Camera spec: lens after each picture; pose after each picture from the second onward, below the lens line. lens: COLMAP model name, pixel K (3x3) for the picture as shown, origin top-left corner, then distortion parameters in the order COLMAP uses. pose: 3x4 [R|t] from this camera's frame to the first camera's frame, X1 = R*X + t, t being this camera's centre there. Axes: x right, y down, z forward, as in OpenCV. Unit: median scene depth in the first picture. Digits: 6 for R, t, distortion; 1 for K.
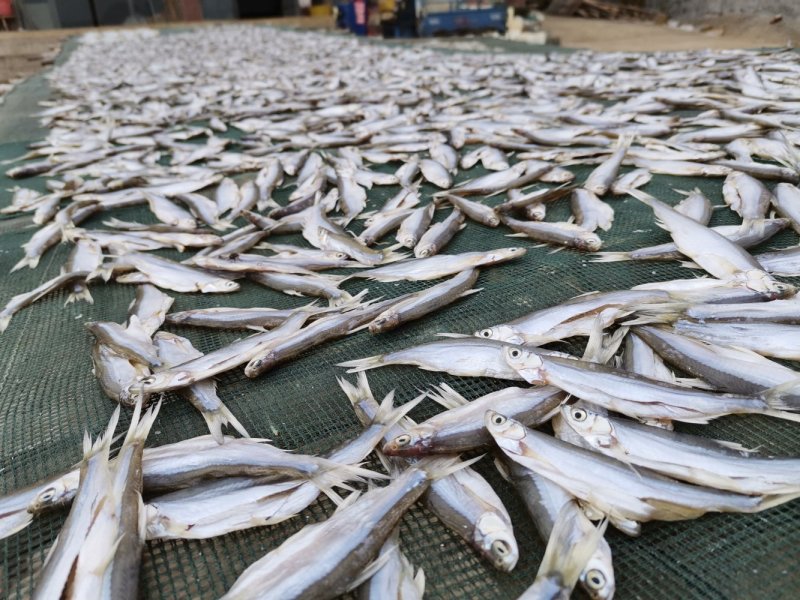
lens RADIAL K [[584.7, 0, 397.9], [0, 584.7, 309.3], [0, 0, 1]] dist [0.088237, -0.112494]
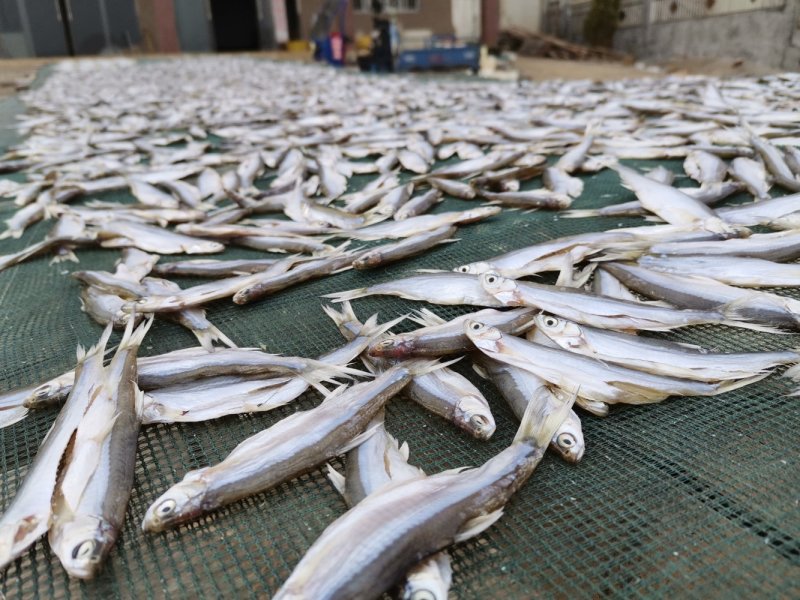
lens RADIAL K [[584.7, 0, 397.9], [0, 584.7, 309.3], [0, 0, 1]] dist [0.088237, -0.112494]
pose [[0.999256, -0.004631, 0.038285, -0.008464], [0.006353, 0.998968, -0.044968, 0.152400], [-0.038037, 0.045178, 0.998255, -0.041884]]
